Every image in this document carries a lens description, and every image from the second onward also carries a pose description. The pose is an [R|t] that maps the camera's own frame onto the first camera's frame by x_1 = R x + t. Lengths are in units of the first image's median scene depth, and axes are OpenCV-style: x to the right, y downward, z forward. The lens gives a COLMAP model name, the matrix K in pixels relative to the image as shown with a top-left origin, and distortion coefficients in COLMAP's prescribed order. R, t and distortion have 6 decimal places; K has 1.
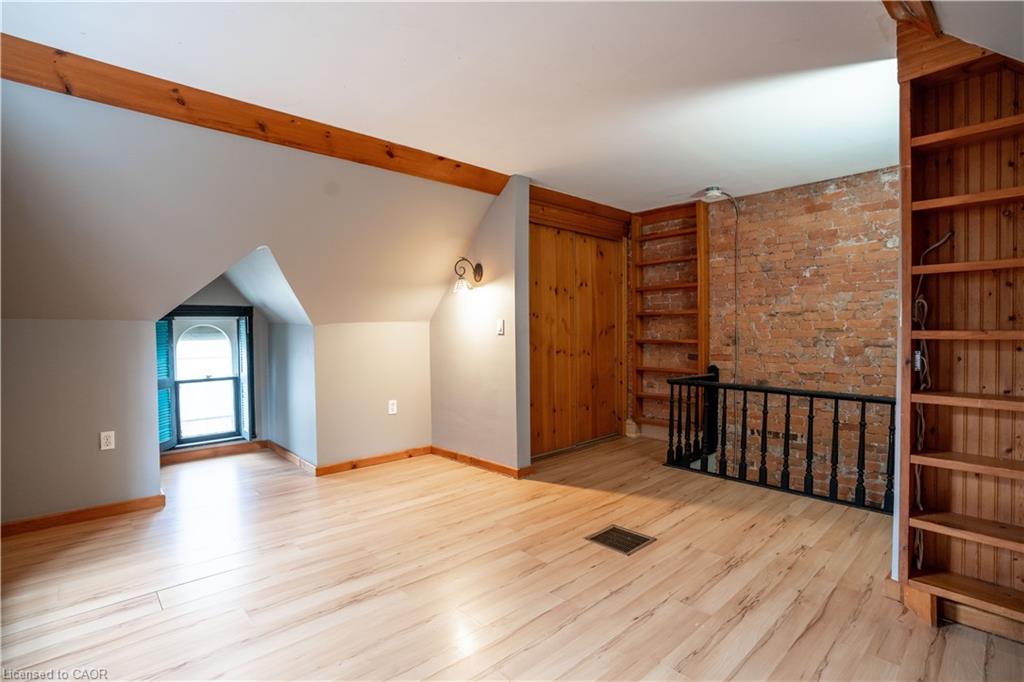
lens RADIAL K [[496.1, 0, 513.8], [0, 496.1, 342.2], [0, 0, 1]] dist [-0.031774, 0.003787]
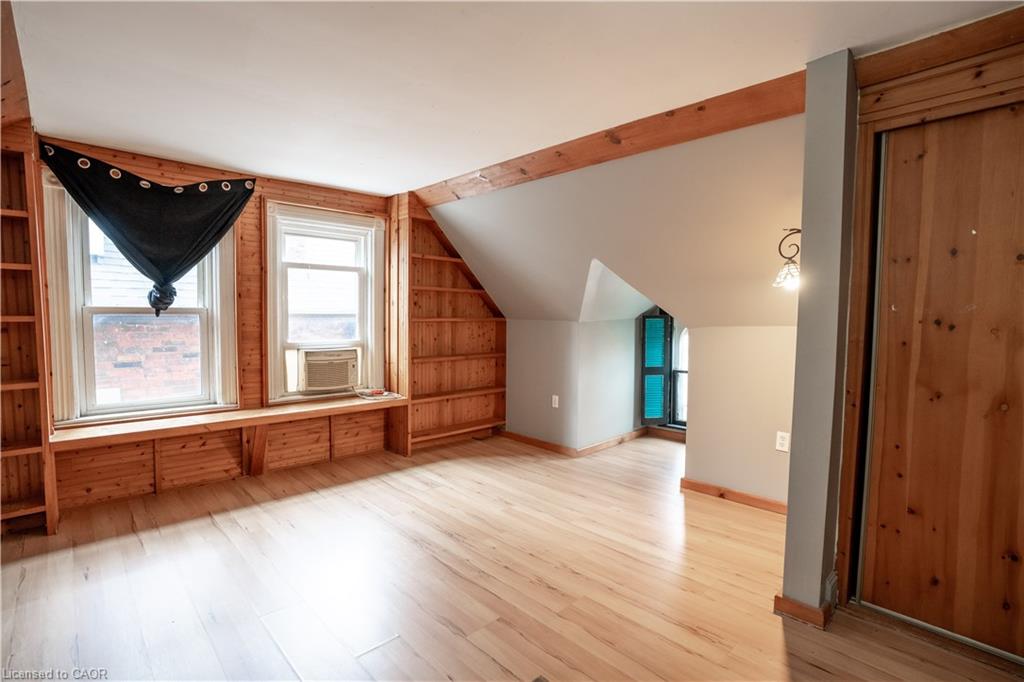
lens RADIAL K [[496.1, 0, 509.8], [0, 496.1, 342.6], [0, 0, 1]] dist [-0.031774, 0.003787]
pose [[0.011640, 0.068456, -0.997586, 0.733883], [-0.029015, 0.997257, 0.068095, -0.084701], [0.999511, 0.028152, 0.013595, 0.906961]]
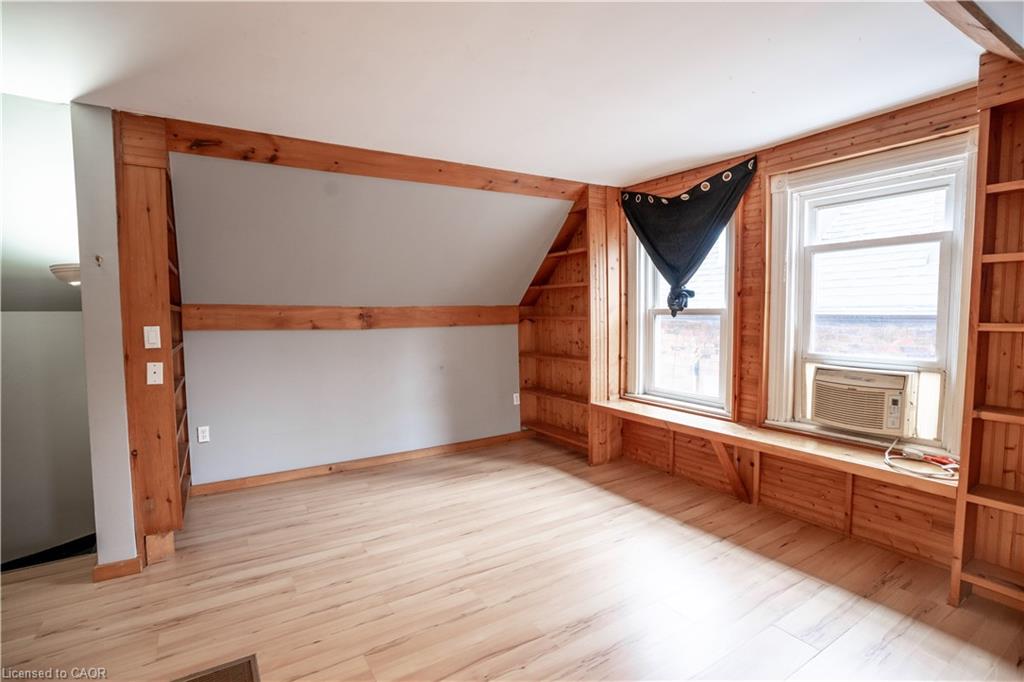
lens RADIAL K [[496.1, 0, 510.2], [0, 496.1, 340.8], [0, 0, 1]] dist [-0.031774, 0.003787]
pose [[-0.983083, 0.004541, 0.183104, -0.264991], [0.019143, 0.996765, 0.078063, -0.091002], [-0.182157, 0.080247, -0.979989, 1.451927]]
